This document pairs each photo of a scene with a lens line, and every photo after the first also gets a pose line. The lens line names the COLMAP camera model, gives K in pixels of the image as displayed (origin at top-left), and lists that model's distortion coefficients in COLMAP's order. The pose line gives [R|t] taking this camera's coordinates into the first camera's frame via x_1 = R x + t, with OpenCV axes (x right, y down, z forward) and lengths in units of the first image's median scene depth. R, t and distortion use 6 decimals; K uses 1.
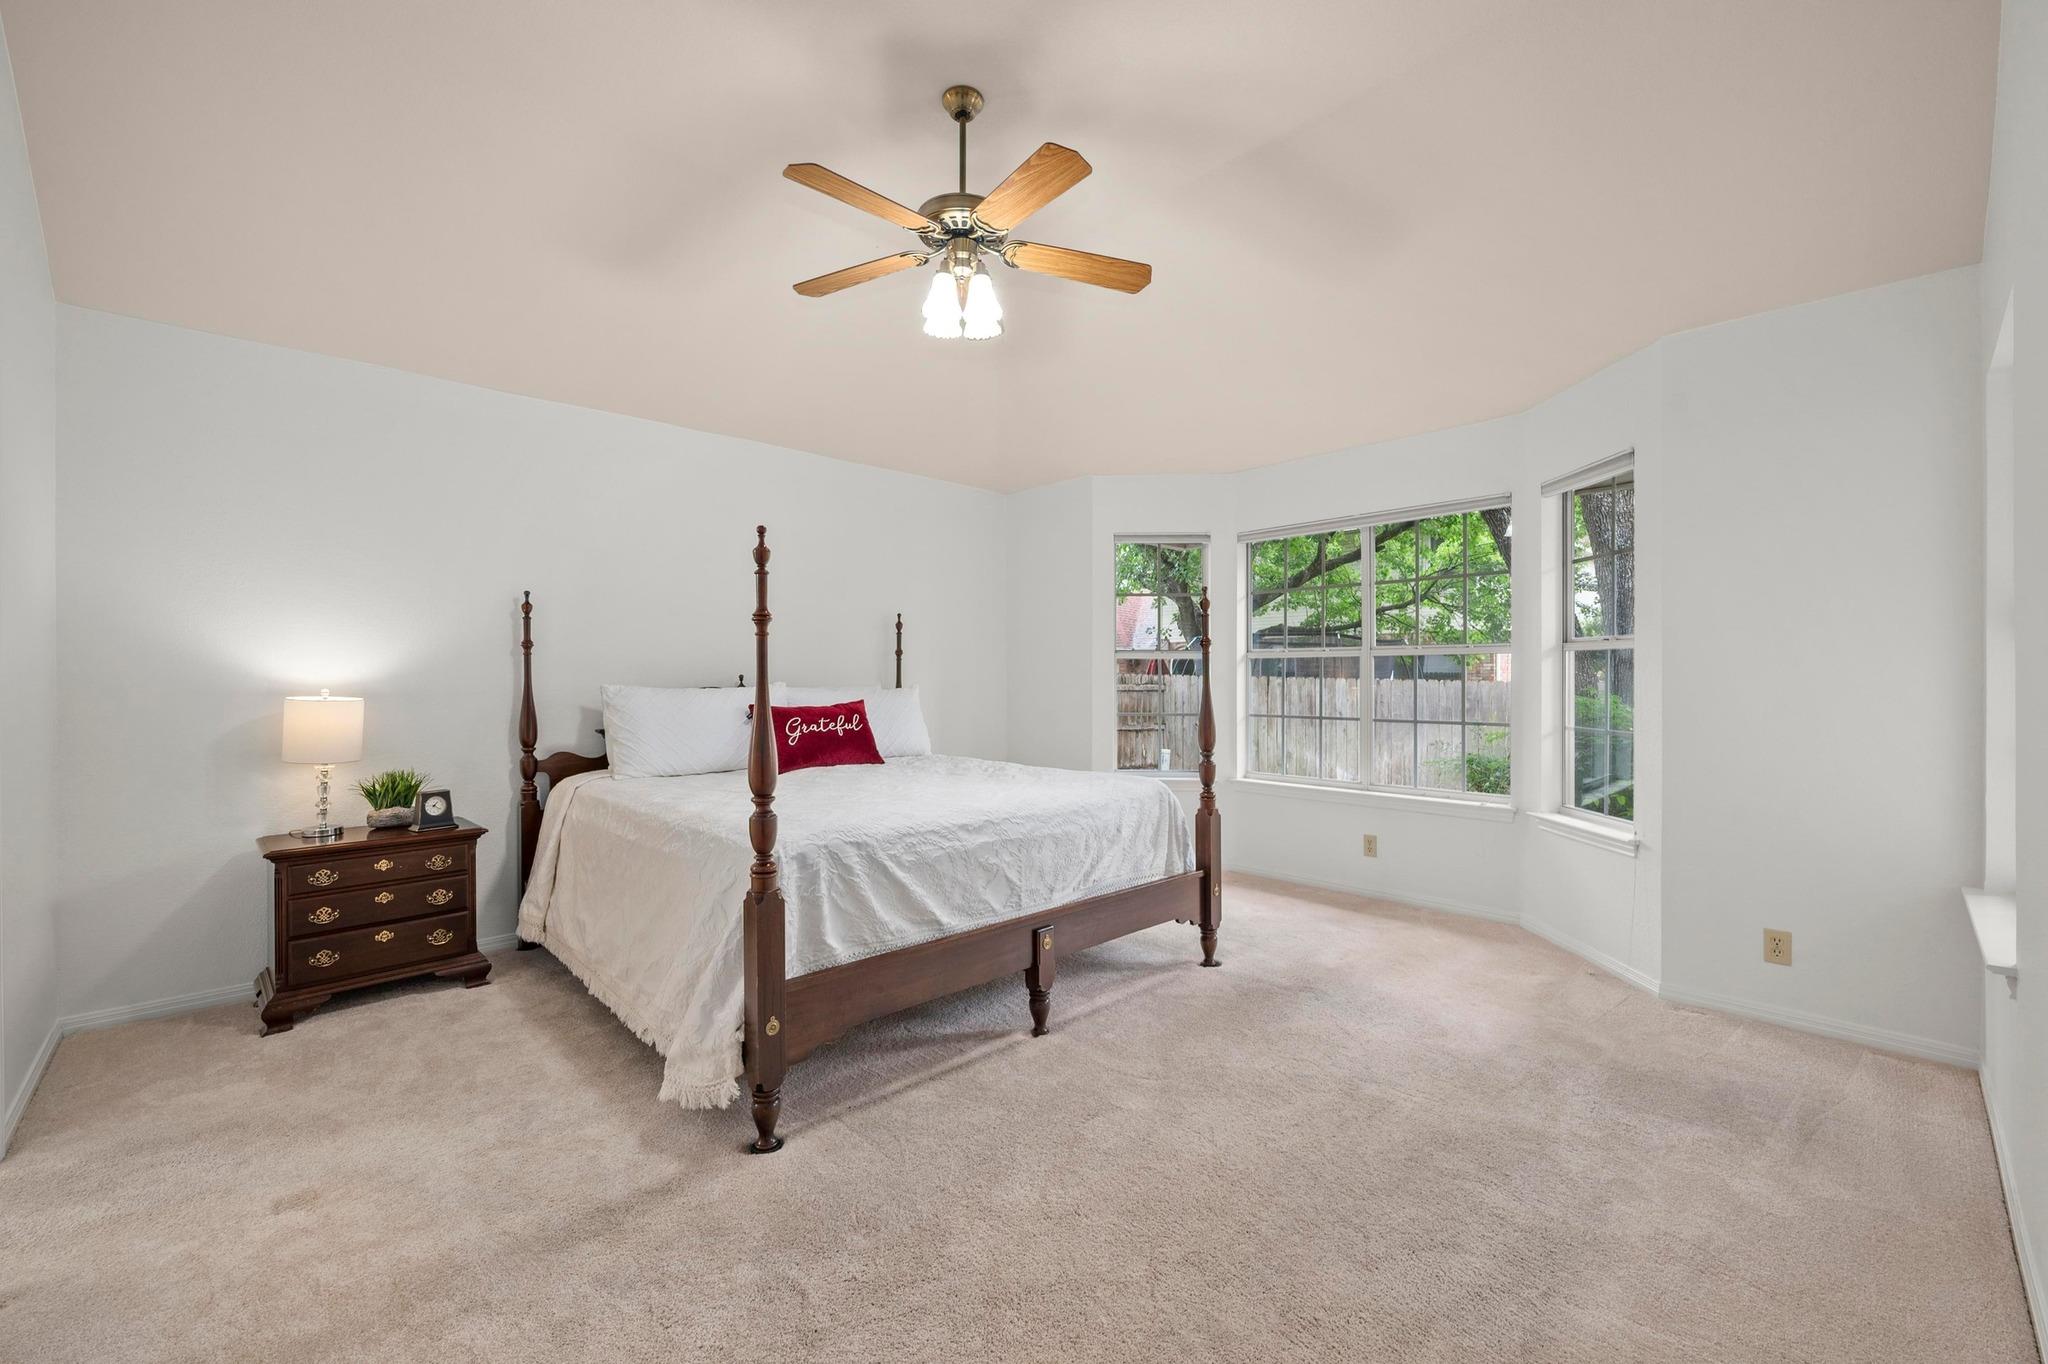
lens RADIAL K [[817.5, 0, 1013.1], [0, 817.5, 690.9], [0, 0, 1]] dist [-0.008004, 0.001100]
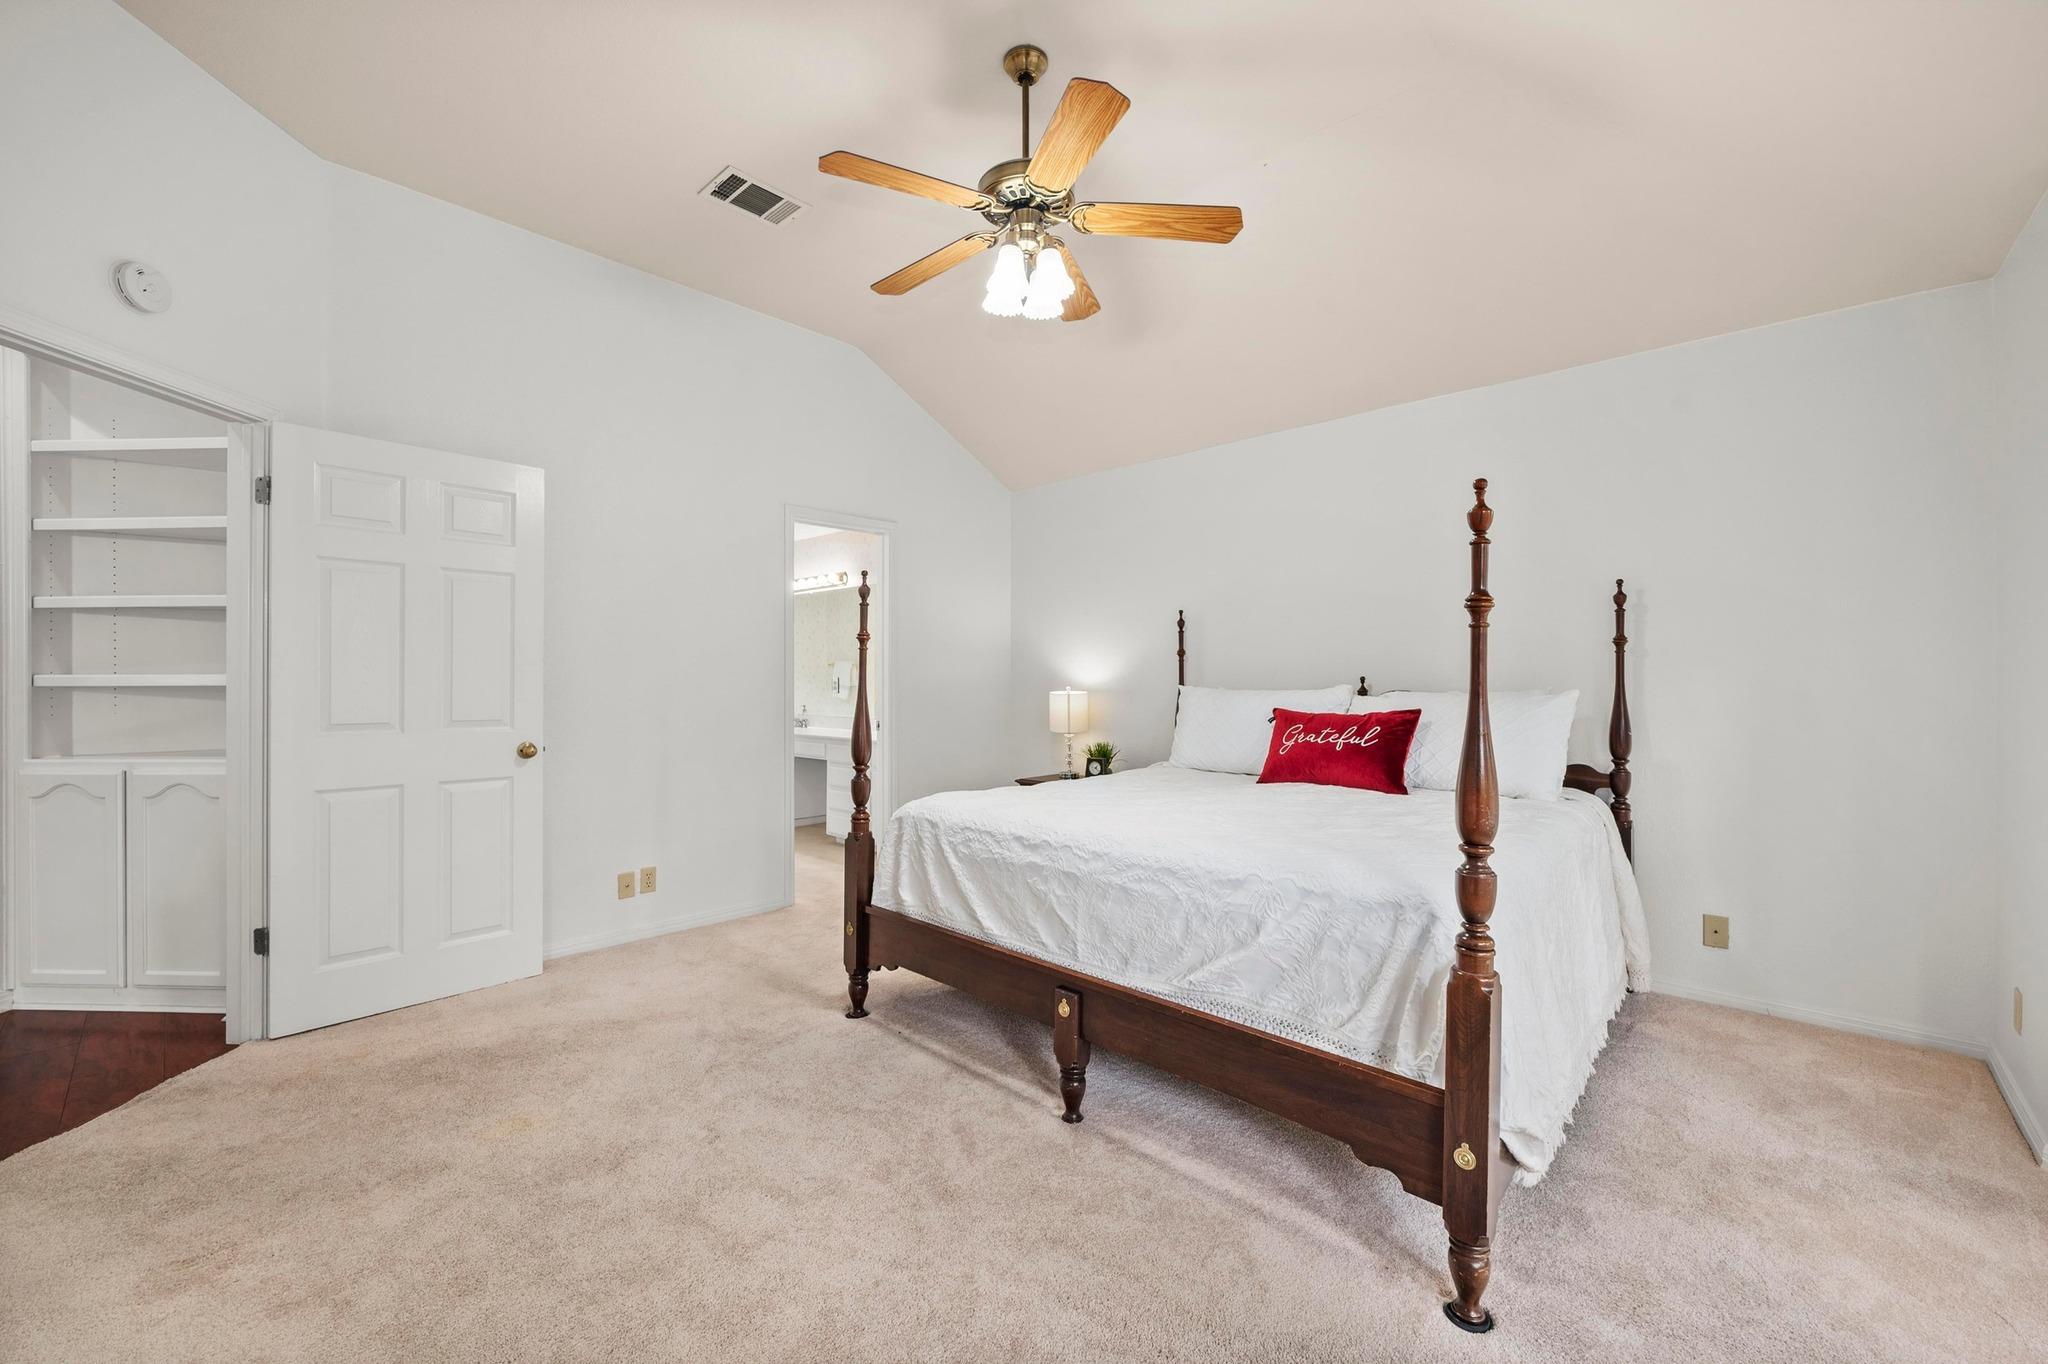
lens RADIAL K [[817.5, 0, 1014.4], [0, 817.5, 667.8], [0, 0, 1]] dist [-0.008004, 0.001100]
pose [[0.056979, -0.008974, -0.998335, 0.738368], [-0.013705, 0.999858, -0.009770, -0.020163], [0.998281, 0.014239, 0.056847, 0.776534]]
